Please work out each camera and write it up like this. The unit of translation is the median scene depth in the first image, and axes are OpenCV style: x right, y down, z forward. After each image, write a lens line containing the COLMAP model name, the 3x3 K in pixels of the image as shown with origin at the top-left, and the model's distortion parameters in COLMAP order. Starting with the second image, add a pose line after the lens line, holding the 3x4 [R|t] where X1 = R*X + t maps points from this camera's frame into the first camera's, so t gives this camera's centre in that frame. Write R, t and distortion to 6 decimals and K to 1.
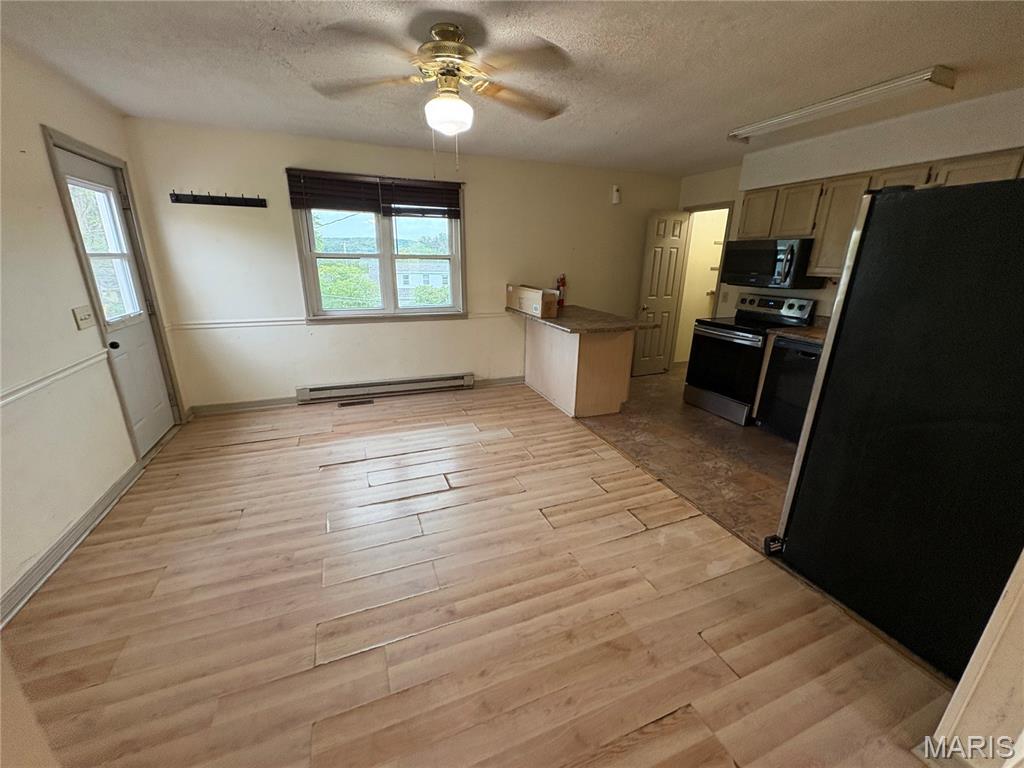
lens RADIAL K [[405.2, 0, 508.2], [0, 405.2, 385.9], [0, 0, 1]] dist [-0.003590, 0.001026]
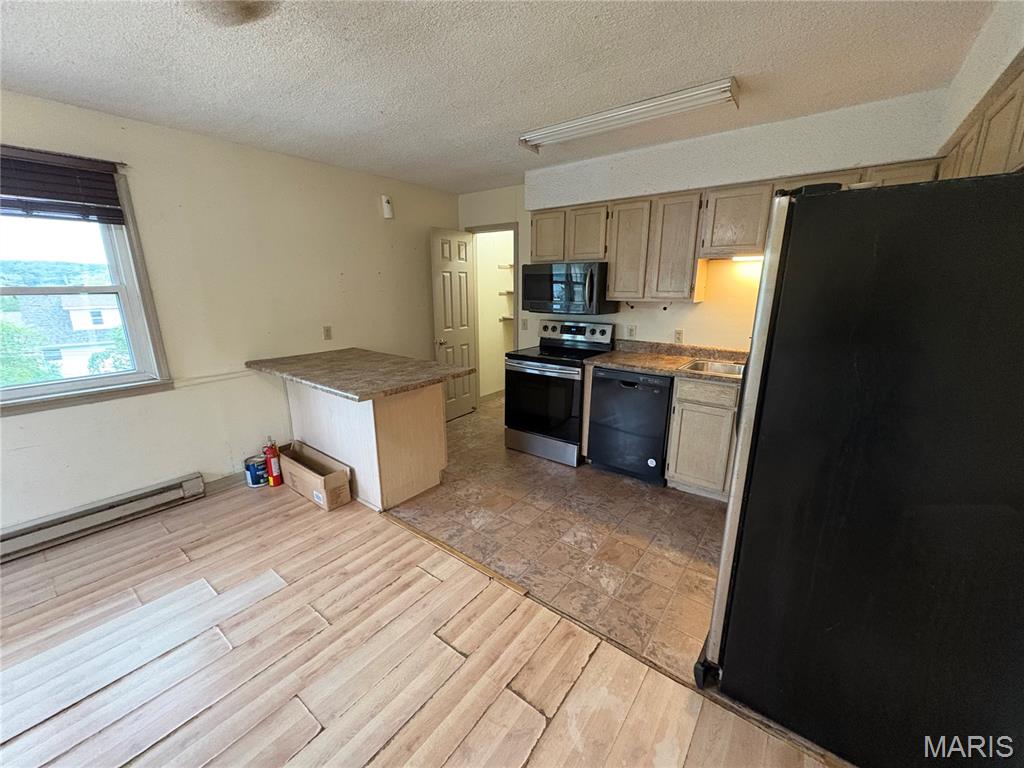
lens RADIAL K [[405.2, 0, 511.3], [0, 405.2, 384.8], [0, 0, 1]] dist [-0.003590, 0.001026]
pose [[0.856175, -0.139874, 0.497393, 0.040199], [0.169304, 0.985460, -0.014302, -0.097403], [-0.488160, 0.096456, 0.867408, 0.290760]]
